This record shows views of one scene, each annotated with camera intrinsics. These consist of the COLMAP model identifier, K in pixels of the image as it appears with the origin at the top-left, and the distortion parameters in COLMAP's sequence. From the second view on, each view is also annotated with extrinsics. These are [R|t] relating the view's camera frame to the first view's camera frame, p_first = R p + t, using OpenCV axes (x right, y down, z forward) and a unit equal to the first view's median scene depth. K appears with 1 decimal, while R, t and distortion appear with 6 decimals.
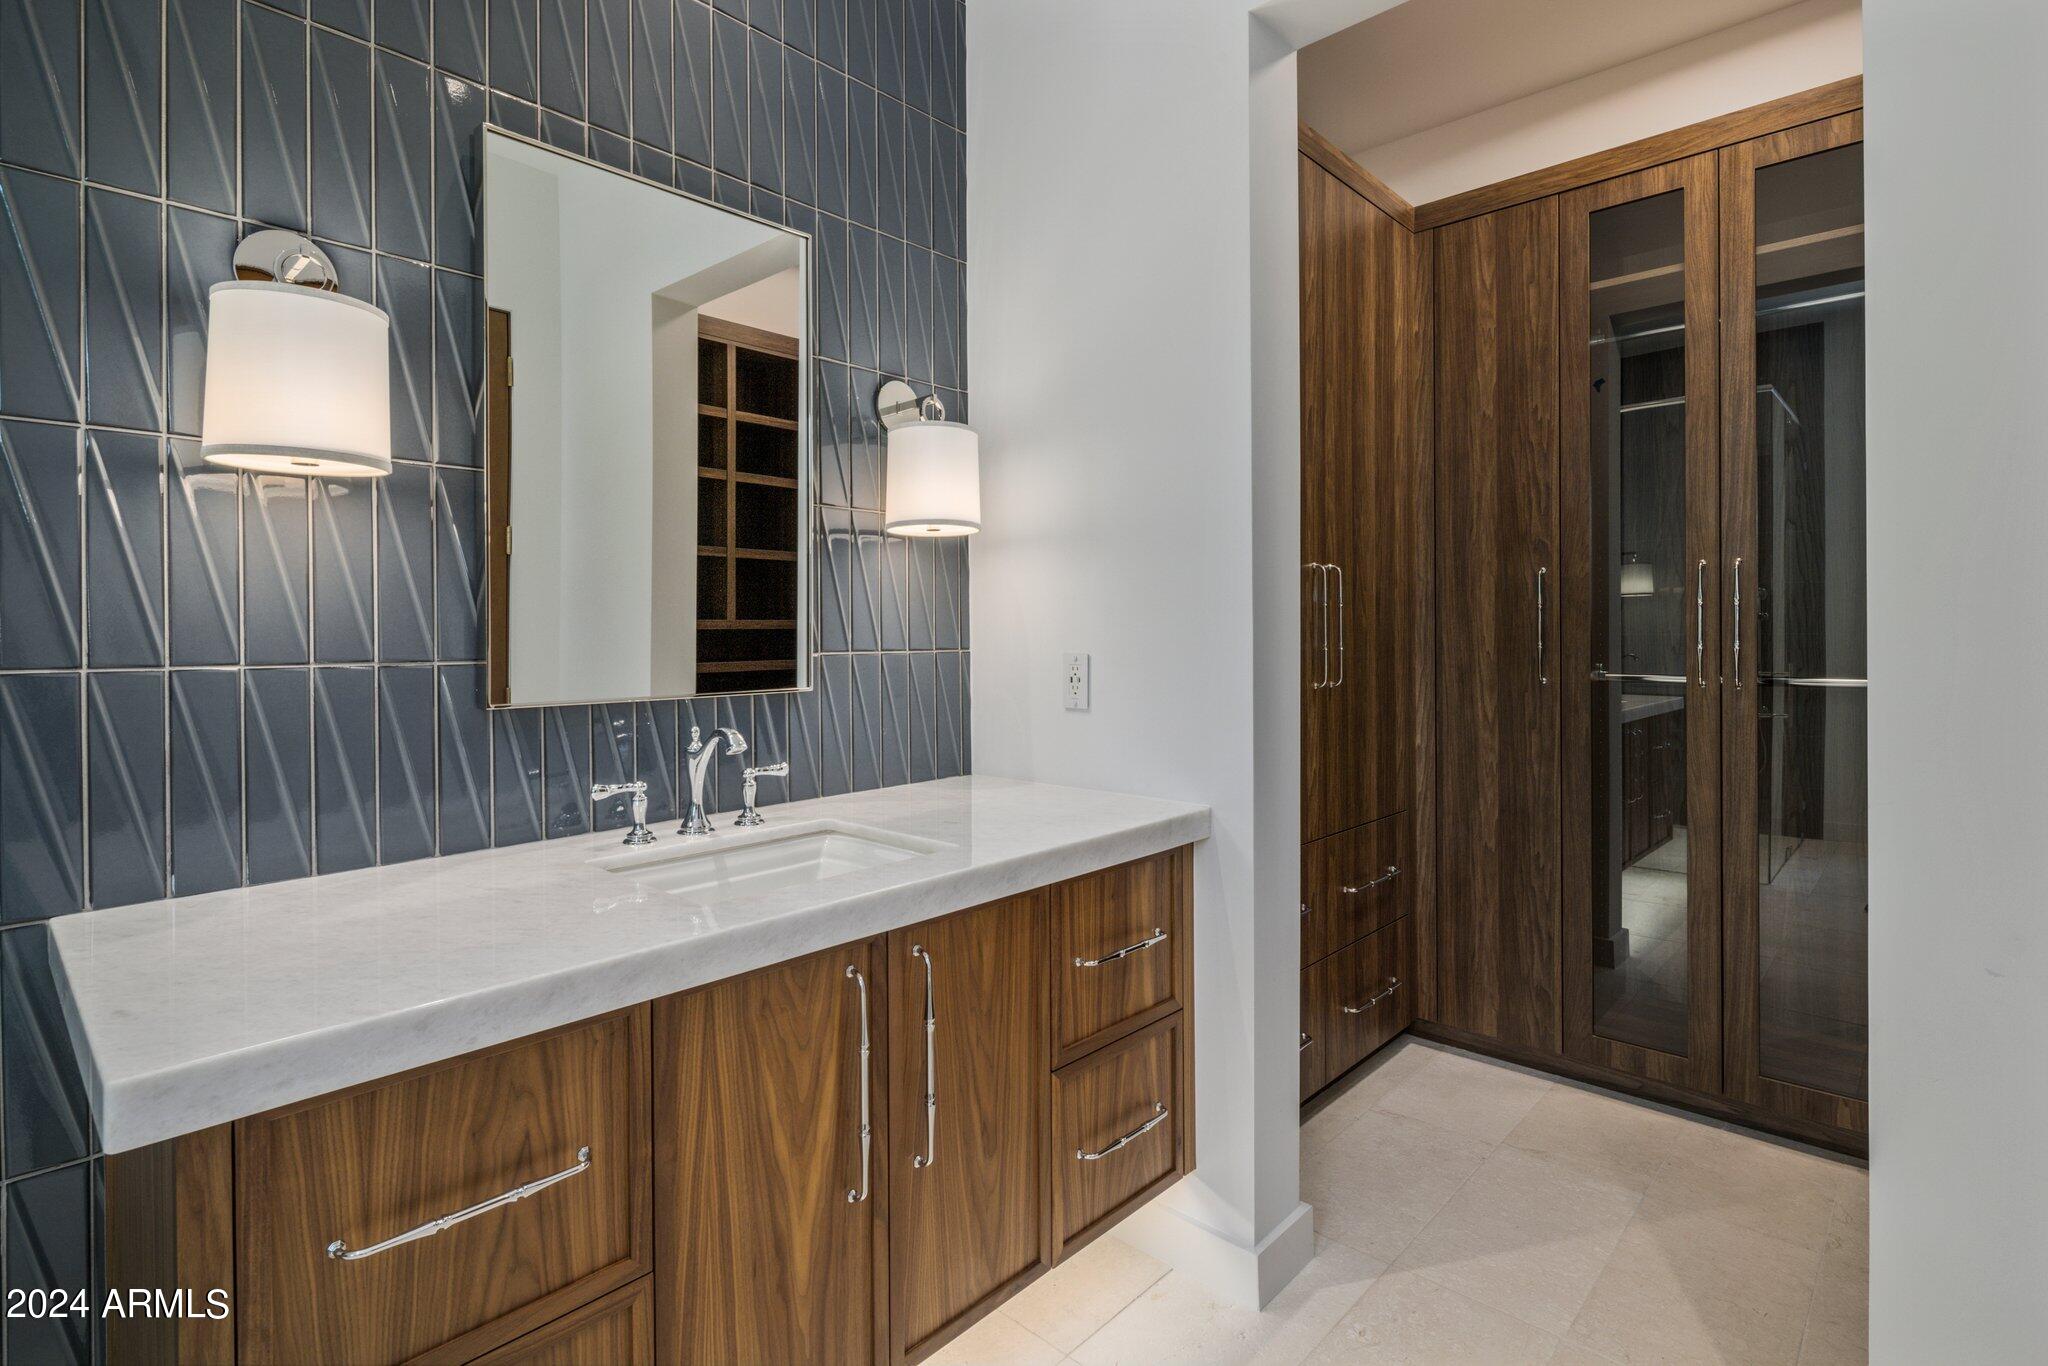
lens RADIAL K [[1007.4, 0, 1025.3], [0, 1007.4, 632.9], [0, 0, 1]] dist [-0.001354, -0.000557]
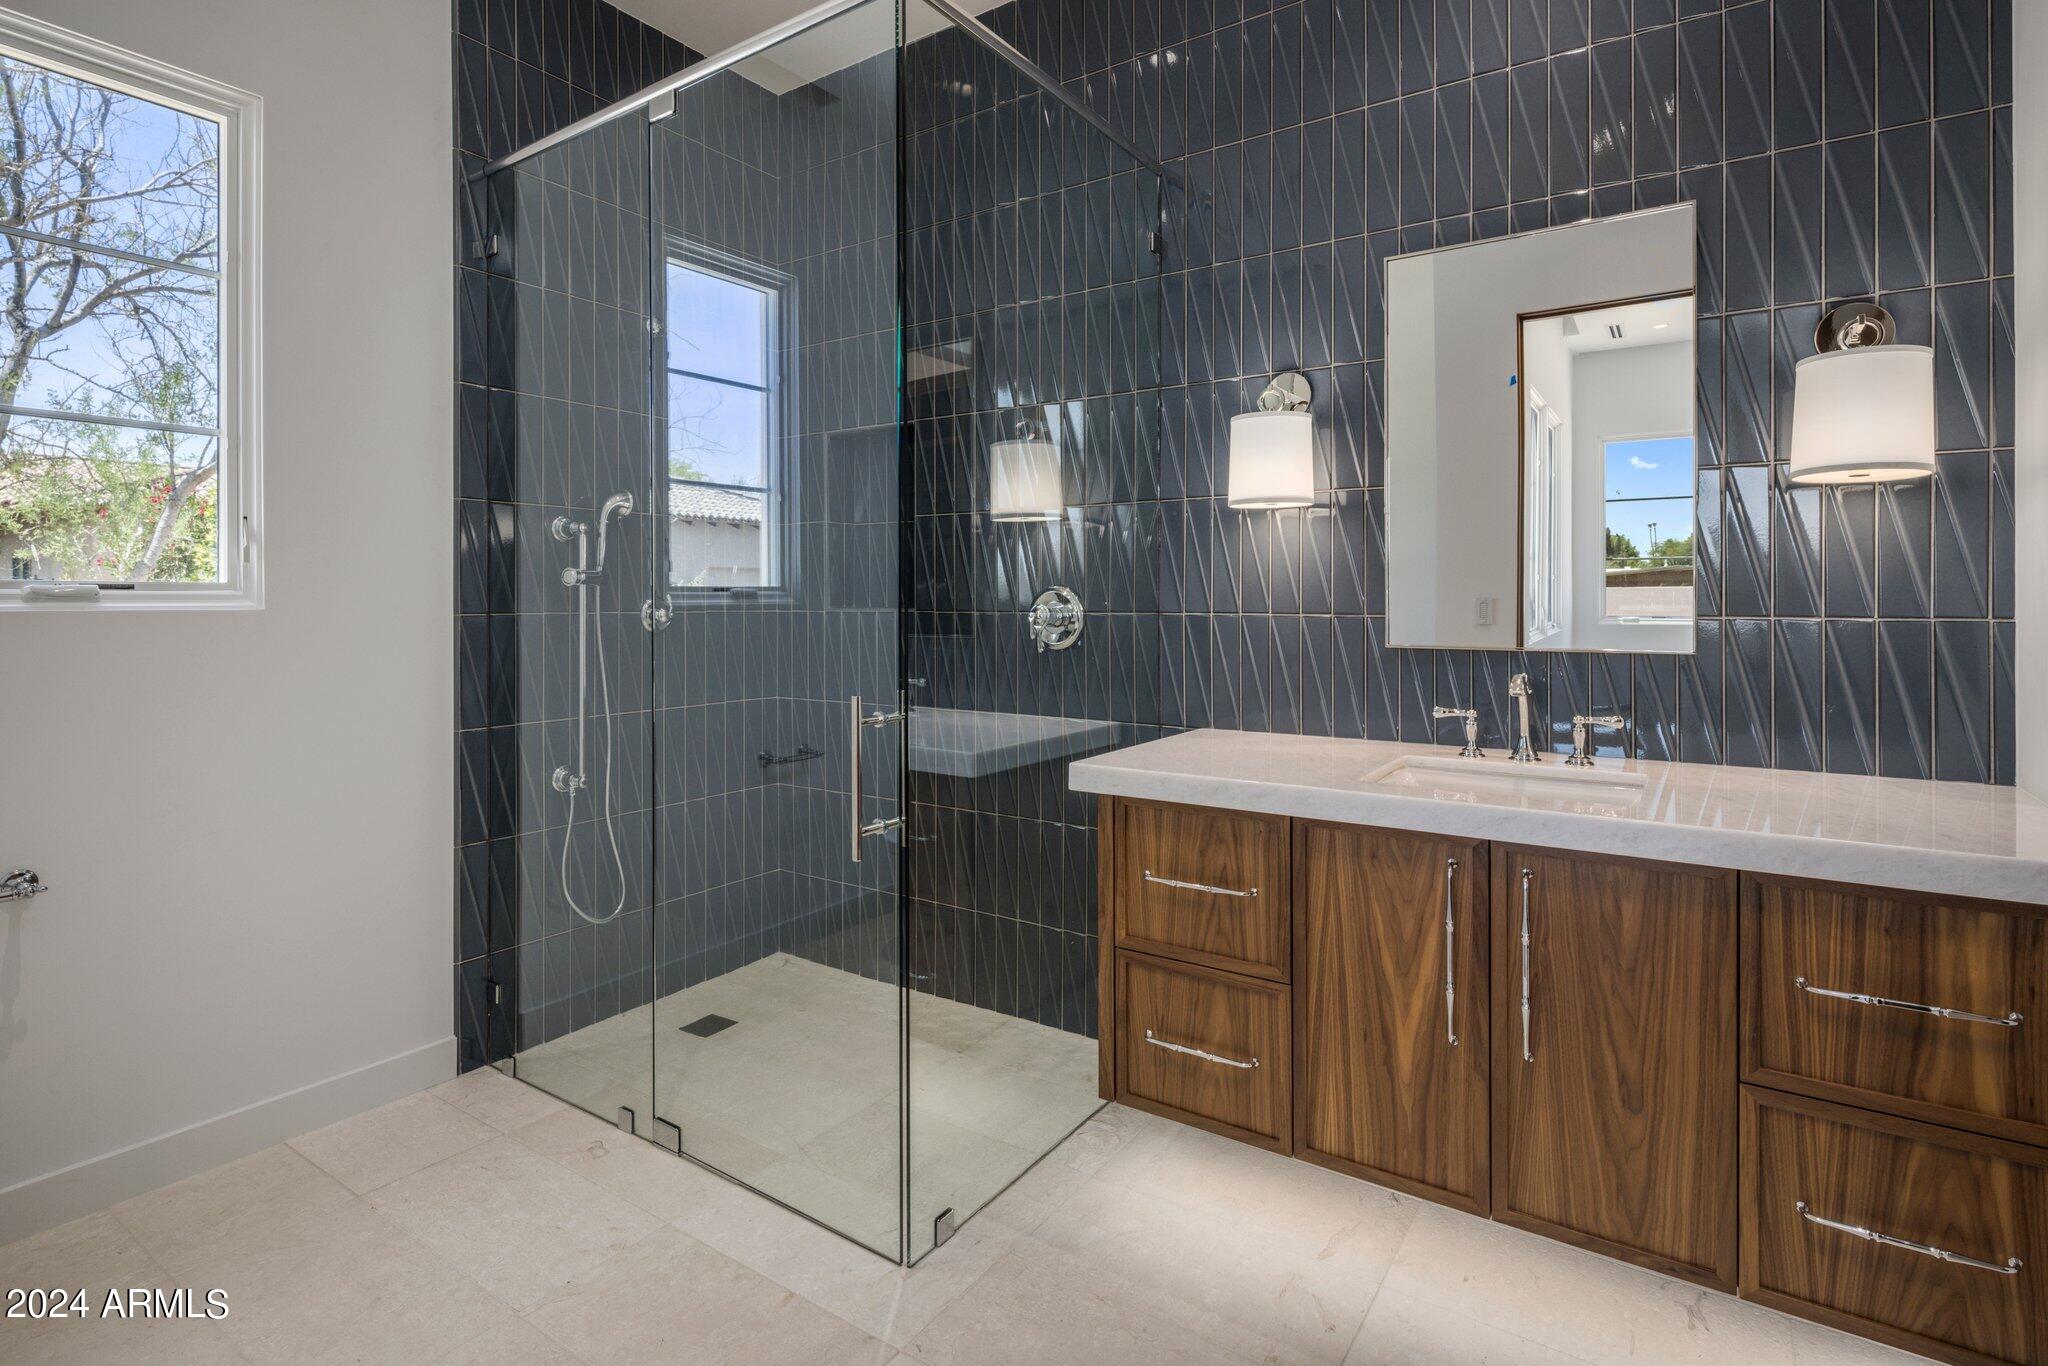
lens RADIAL K [[1003.0, 0, 1026.4], [0, 1003.0, 596.7], [0, 0, 1]] dist [0.000655, 0.000291]
pose [[0.150319, 0.004713, -0.988626, 0.933410], [-0.000879, 0.999989, 0.004633, -0.006709], [0.988637, 0.000173, 0.150321, 0.256771]]
